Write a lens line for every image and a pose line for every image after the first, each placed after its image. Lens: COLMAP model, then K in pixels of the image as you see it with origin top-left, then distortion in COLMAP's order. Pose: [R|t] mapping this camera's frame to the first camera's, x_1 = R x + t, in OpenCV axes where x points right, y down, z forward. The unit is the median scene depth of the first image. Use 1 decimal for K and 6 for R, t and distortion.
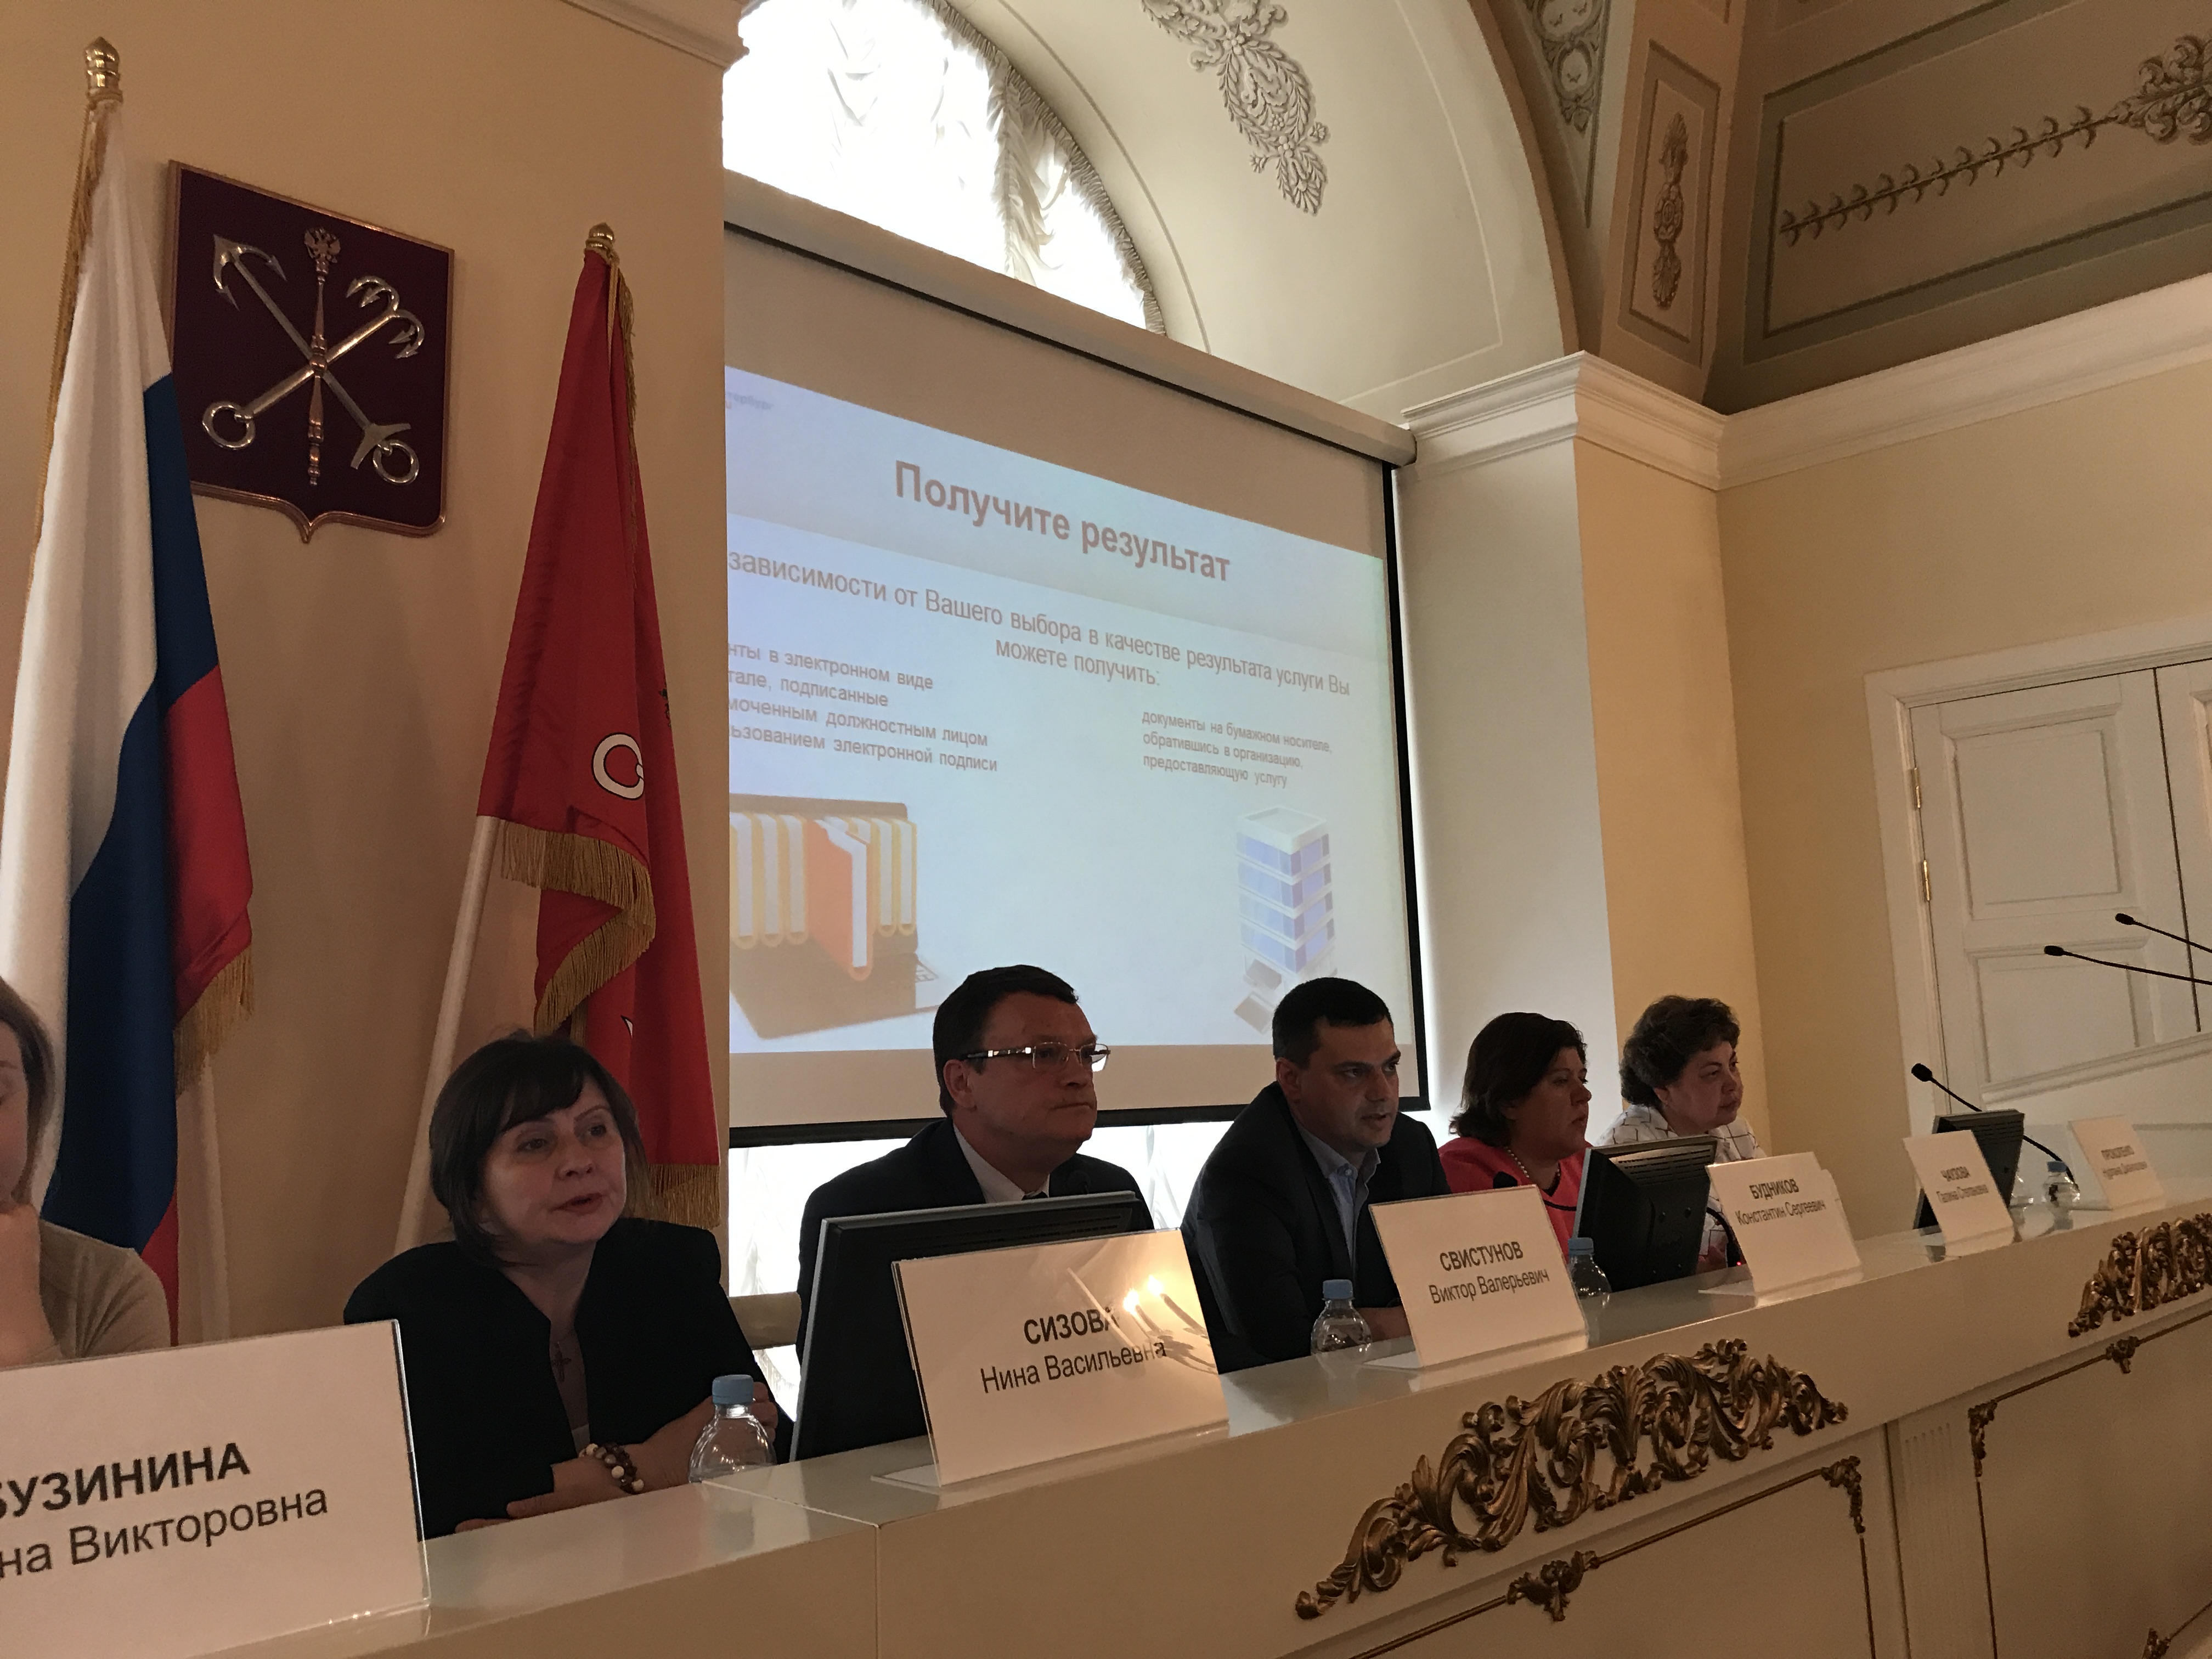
lens RADIAL K [[1816.3, 0, 1106.0], [0, 1816.3, 829.5], [0, 0, 1]] dist [-0.004544, -0.000772]
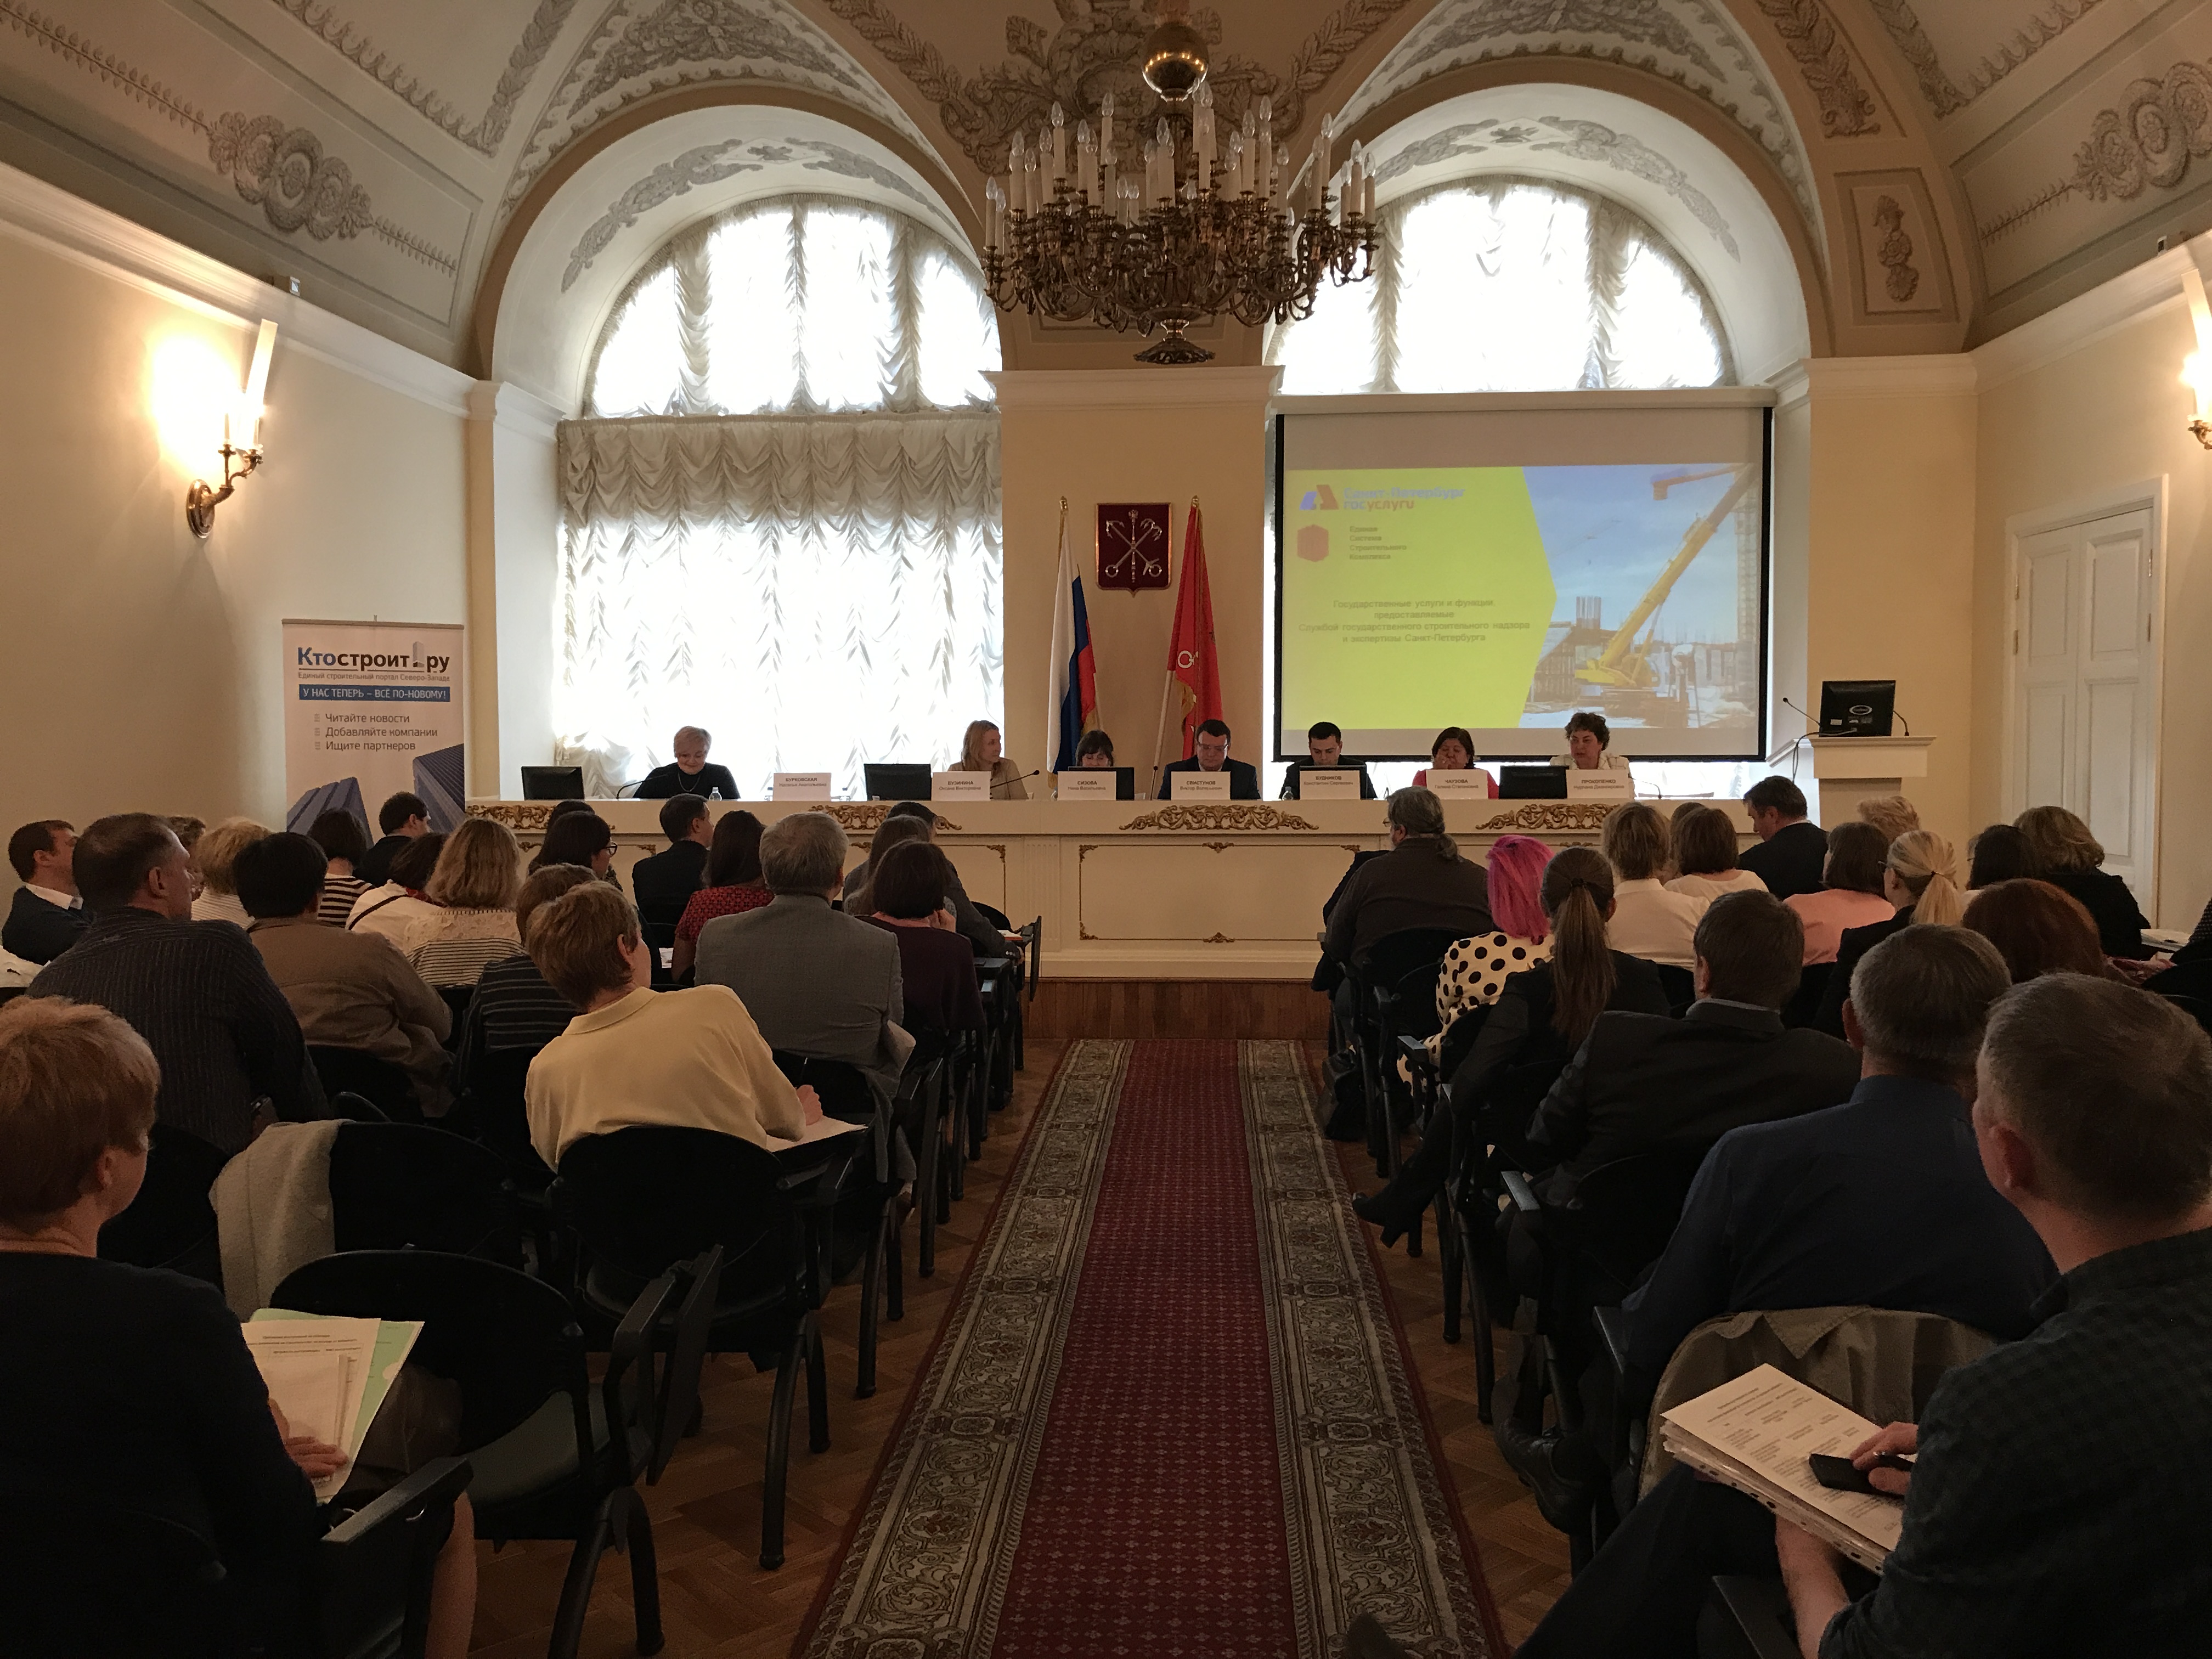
lens RADIAL K [[1816.3, 0, 1106.0], [0, 1816.3, 829.5], [0, 0, 1]] dist [-0.004544, -0.000772]
pose [[0.659628, 0.073163, -0.748023, 1.182323], [0.085008, 0.981602, 0.170972, -0.164699], [0.746769, -0.176366, 0.641273, -0.771949]]
